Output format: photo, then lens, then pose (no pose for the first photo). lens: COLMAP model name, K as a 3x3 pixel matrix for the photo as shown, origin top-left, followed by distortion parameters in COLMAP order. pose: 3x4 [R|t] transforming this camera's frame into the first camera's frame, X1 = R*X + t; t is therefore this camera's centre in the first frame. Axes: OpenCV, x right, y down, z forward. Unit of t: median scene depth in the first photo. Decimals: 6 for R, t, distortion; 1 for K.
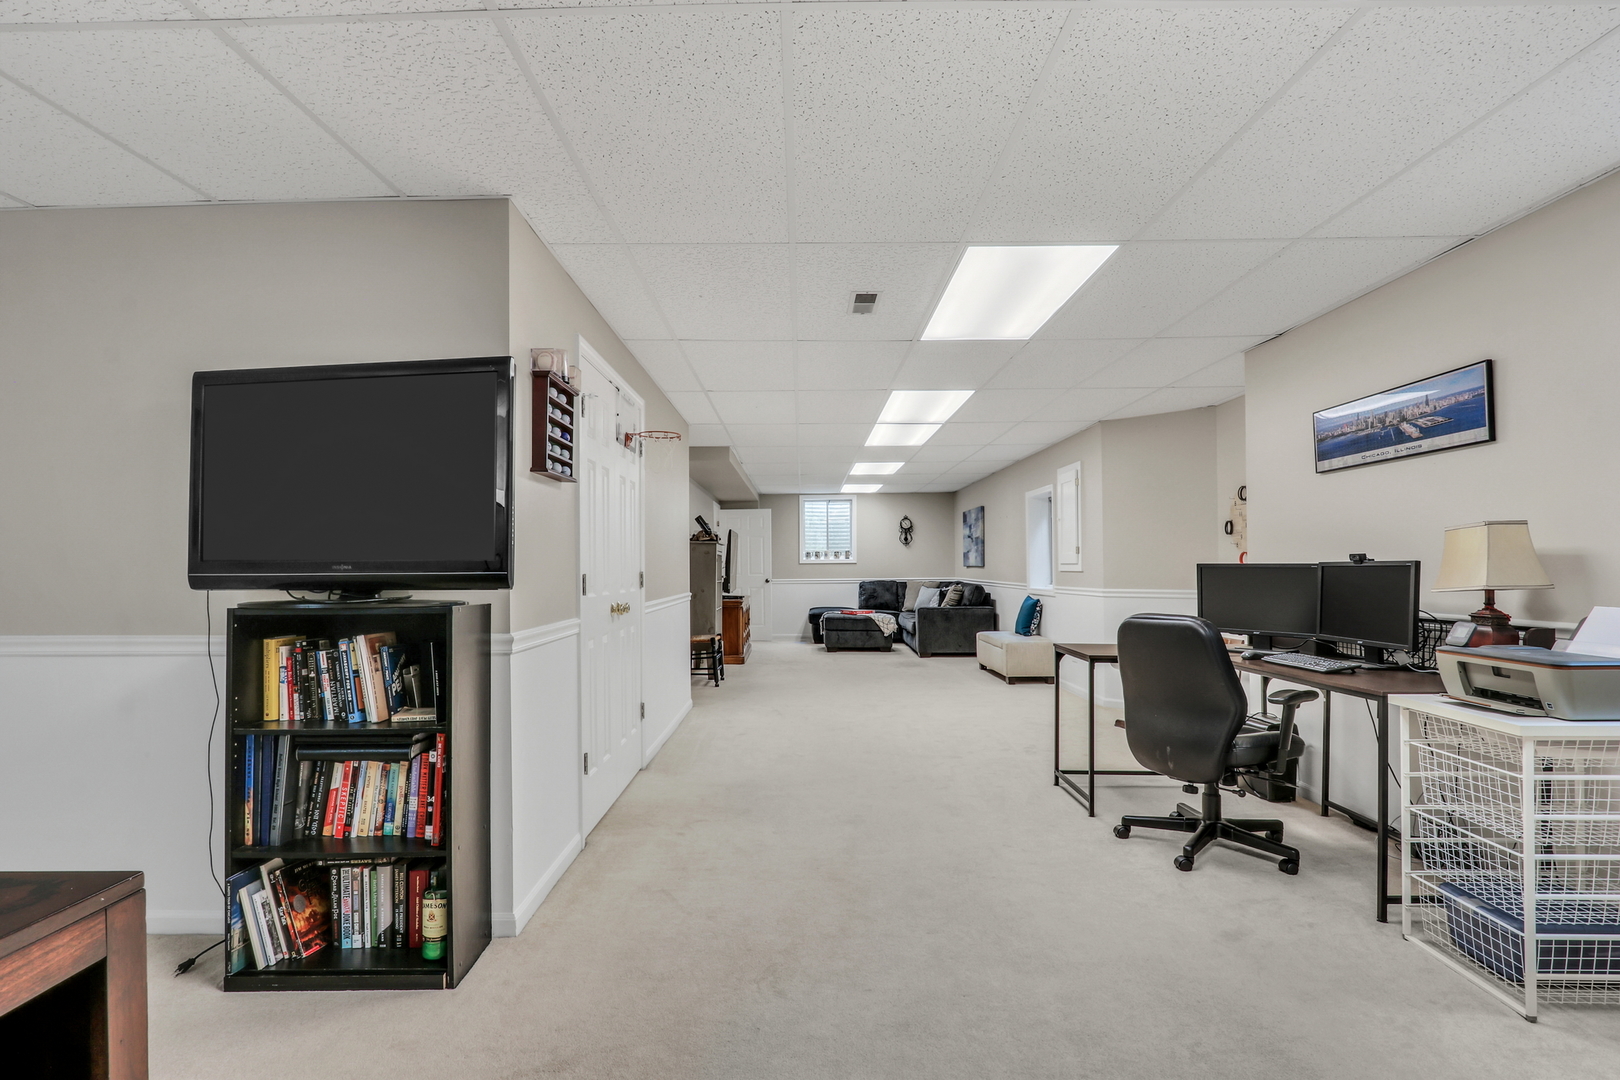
lens RADIAL K [[838.6, 0, 779.0], [0, 838.6, 562.5], [0, 0, 1]] dist [-0.000856, 0.000099]
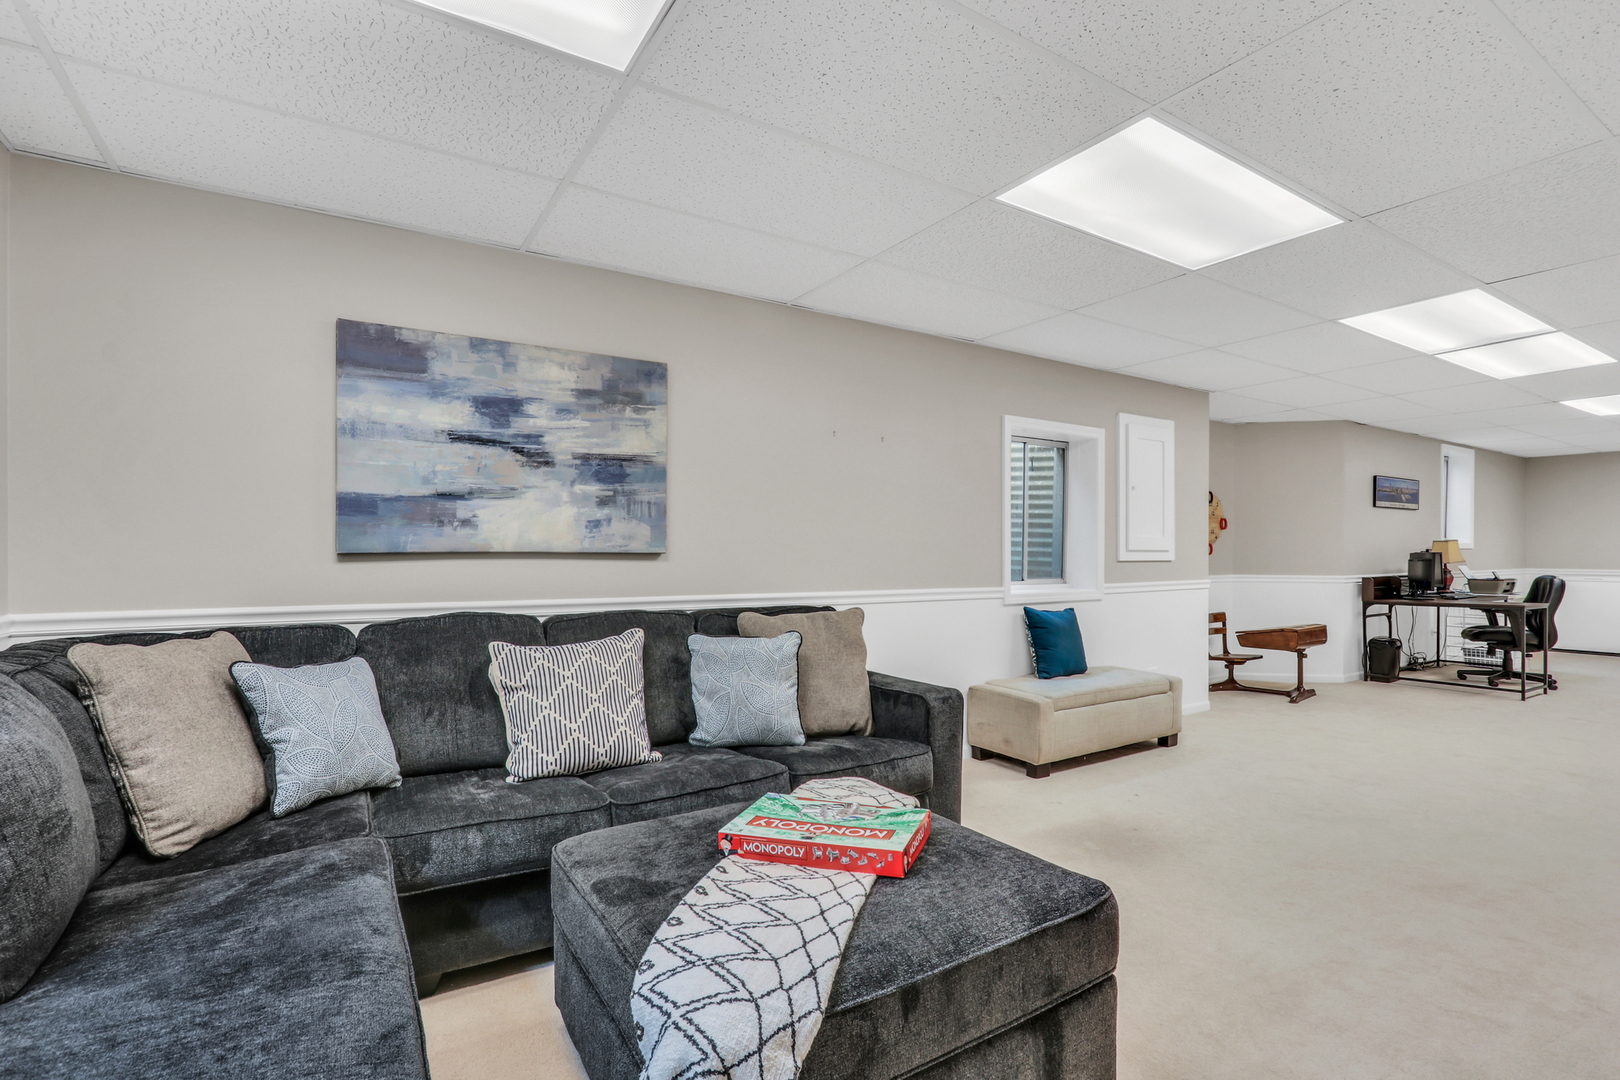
lens RADIAL K [[766.9, 0, 793.1], [0, 766.9, 562.1], [0, 0, 1]] dist [-0.006814, -0.000013]
pose [[-0.552263, -0.004344, 0.833659, -0.026574], [-0.003166, 0.999990, 0.003113, 0.006213], [-0.833664, -0.000920, -0.552271, 1.021399]]
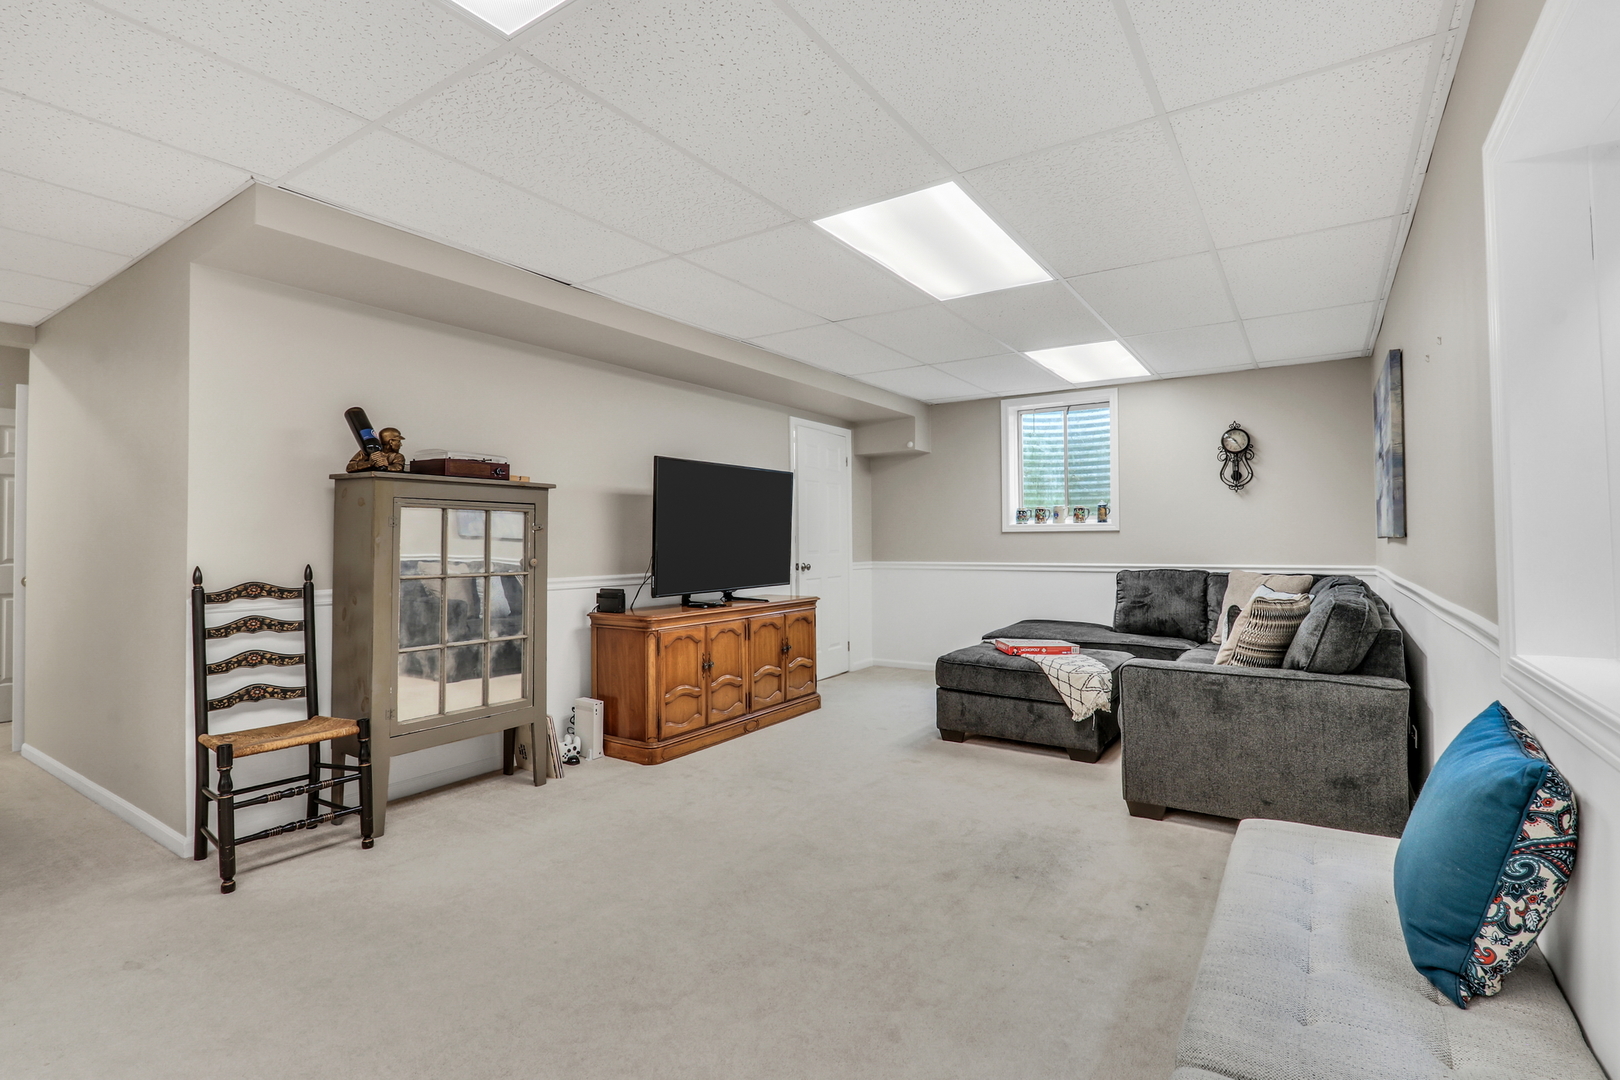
lens RADIAL K [[777.7, 0, 792.2], [0, 777.7, 520.6], [0, 0, 1]] dist [-0.001957, 0.000069]
pose [[0.837307, -0.014905, -0.546529, 0.192616], [0.005513, 0.999808, -0.018821, 0.002192], [0.546705, 0.012746, 0.837228, 0.571587]]
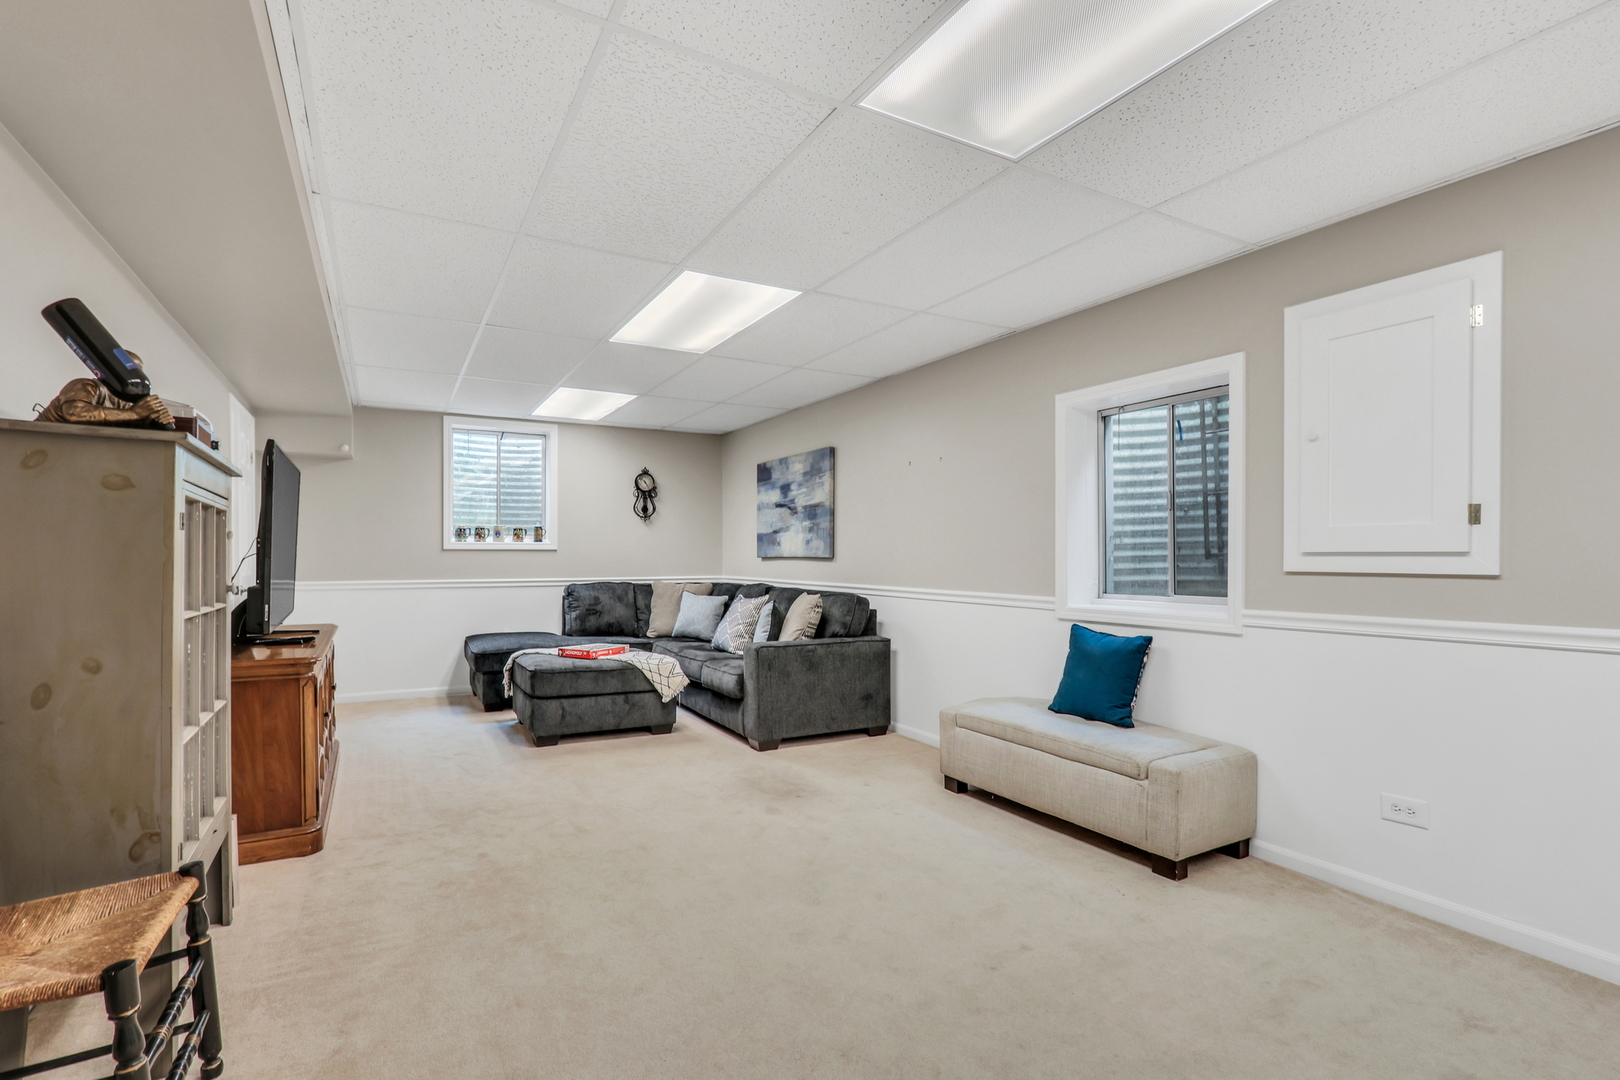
lens RADIAL K [[766.9, 0, 793.1], [0, 766.9, 562.1], [0, 0, 1]] dist [-0.006814, -0.000013]
pose [[0.866503, 0.002123, 0.499167, -0.025443], [-0.008387, 0.999912, 0.010306, 0.002283], [-0.499101, -0.013117, 0.866445, 0.529109]]
